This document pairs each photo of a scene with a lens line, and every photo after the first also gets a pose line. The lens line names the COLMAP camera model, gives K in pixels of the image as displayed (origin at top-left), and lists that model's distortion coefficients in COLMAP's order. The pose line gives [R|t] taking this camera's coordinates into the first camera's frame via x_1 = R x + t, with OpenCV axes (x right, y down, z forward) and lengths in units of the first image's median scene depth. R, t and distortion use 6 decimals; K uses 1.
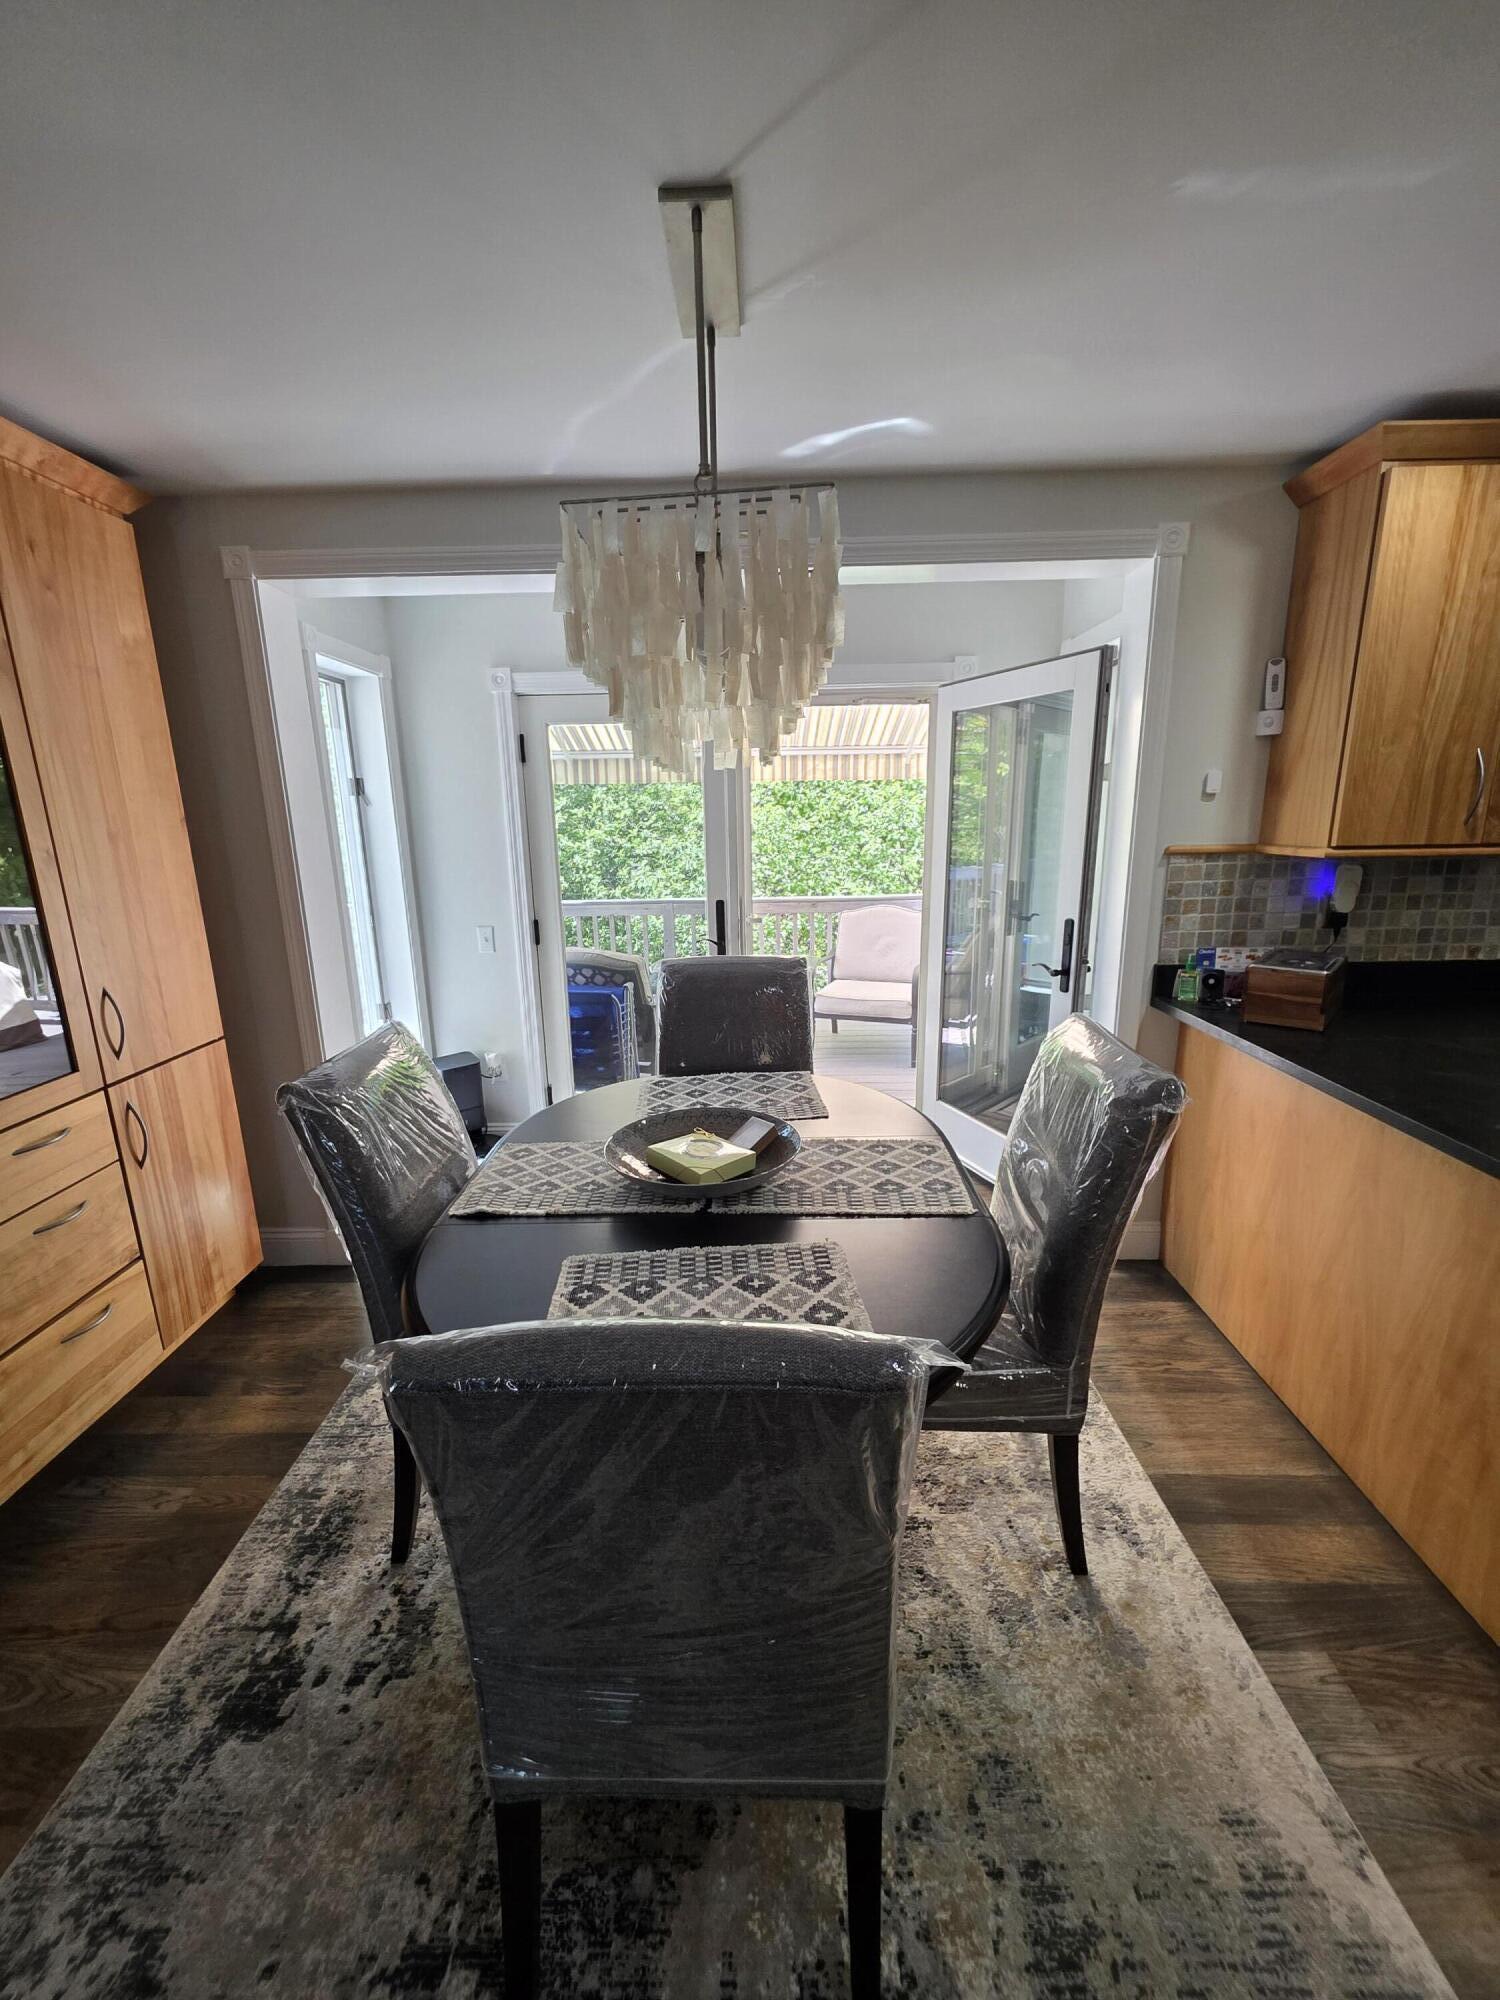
lens RADIAL K [[807.0, 0, 745.1], [0, 807.0, 1003.1], [0, 0, 1]] dist [-0.001740, -0.000342]
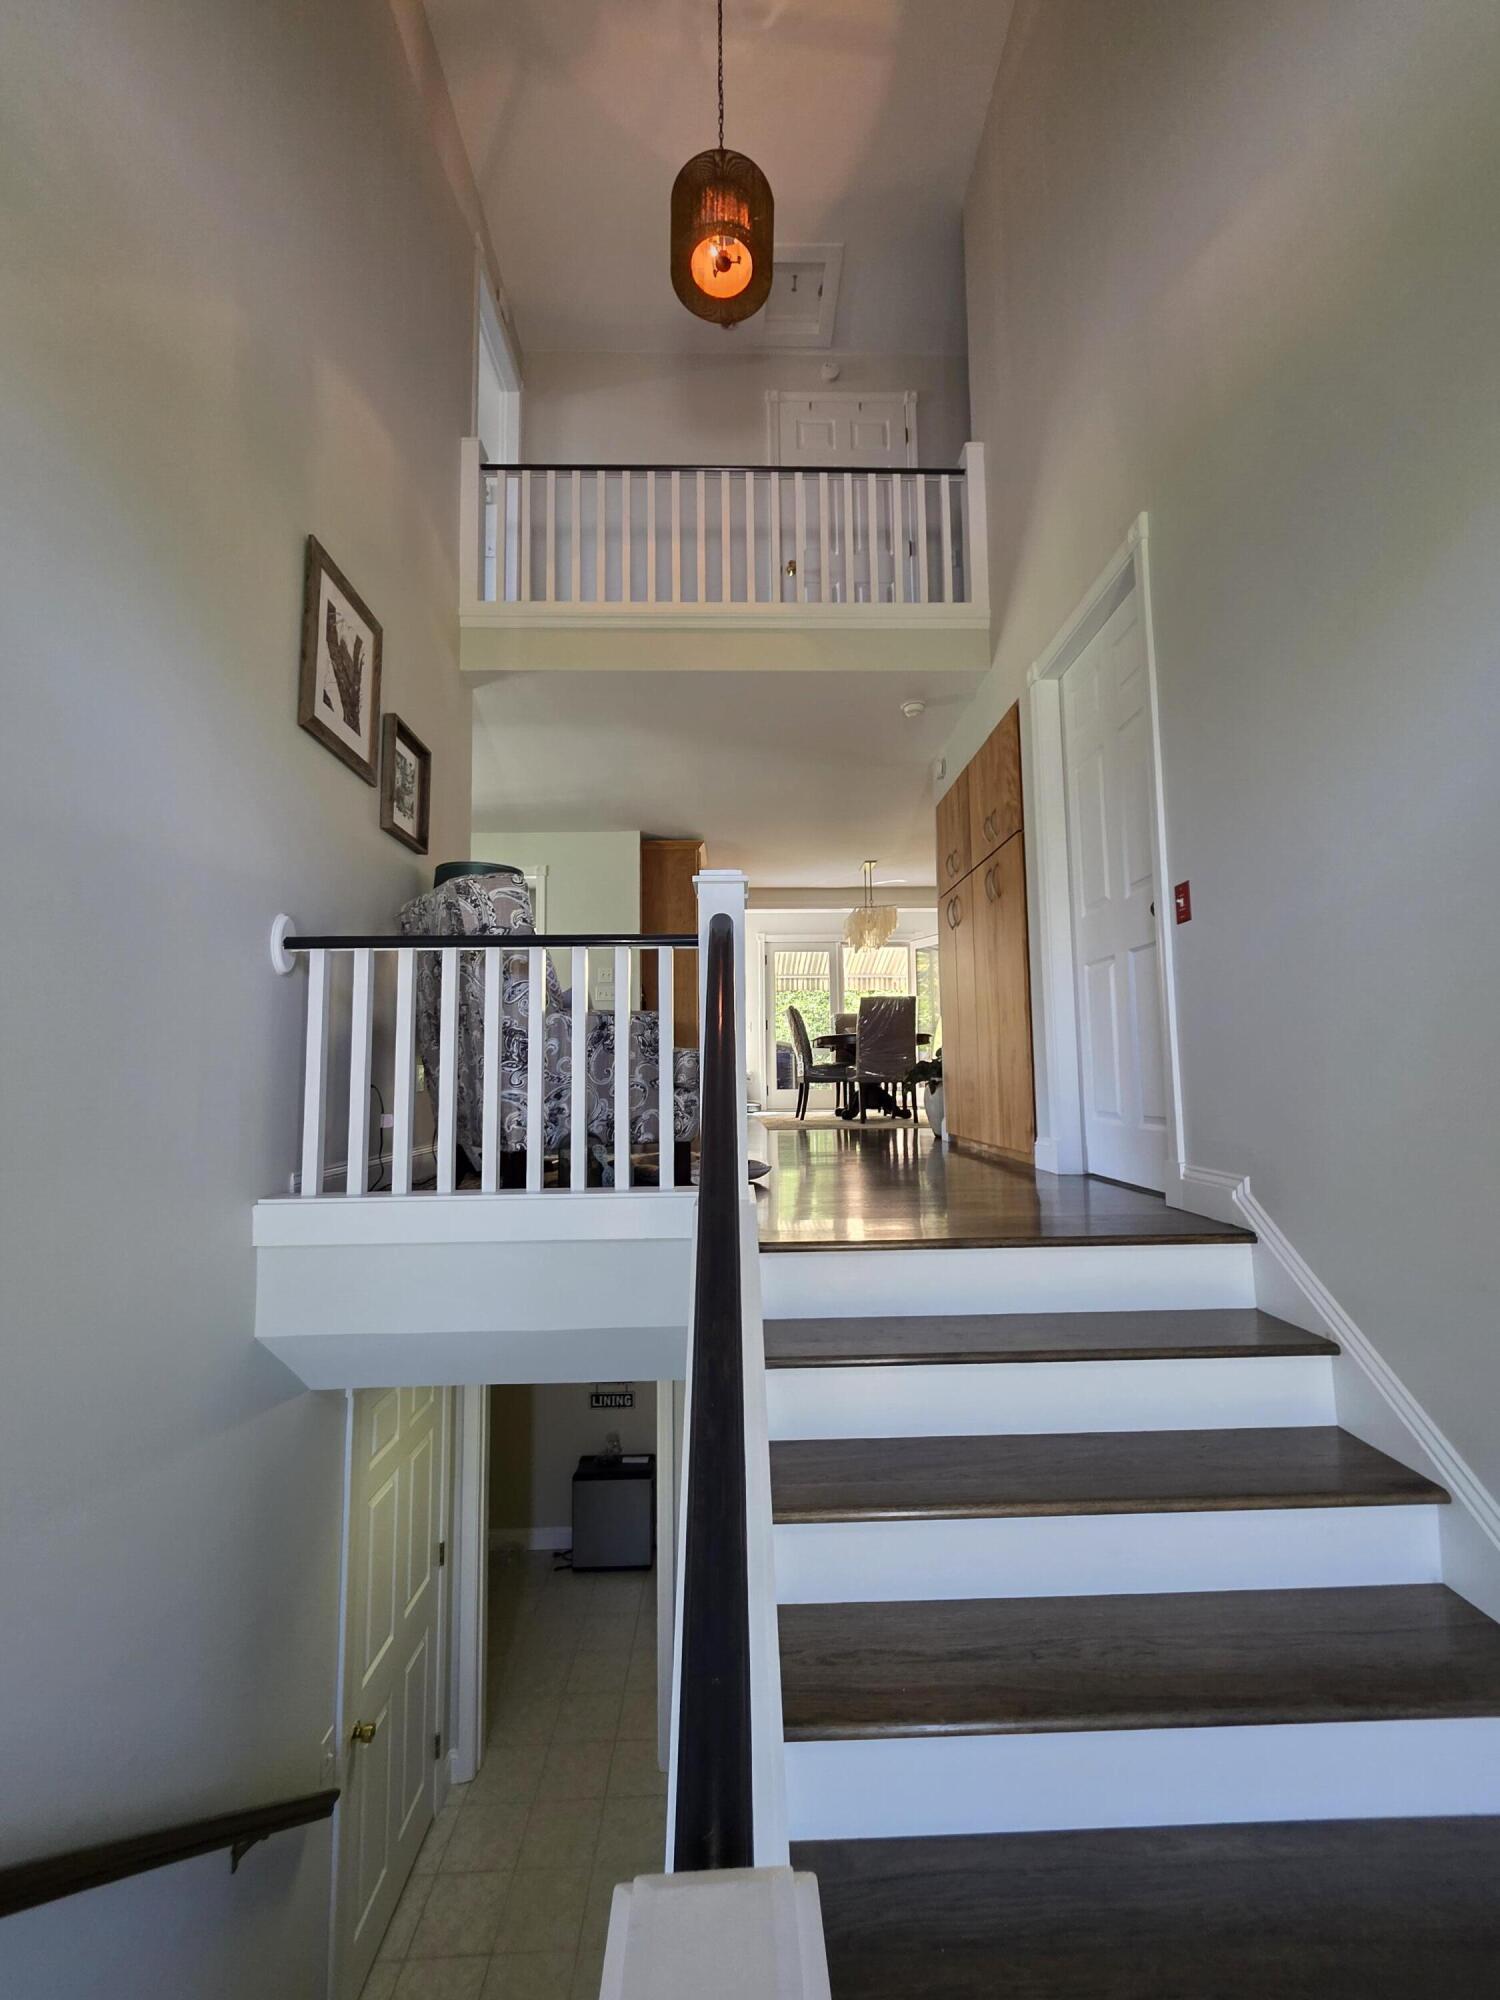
lens RADIAL K [[807.0, 0, 745.1], [0, 807.0, 1003.1], [0, 0, 1]] dist [-0.001740, -0.000342]
pose [[0.999125, 0.011604, 0.040183, -0.643054], [0.001703, 0.948655, -0.316308, 1.008312], [-0.041790, 0.316099, 0.947805, -2.279338]]
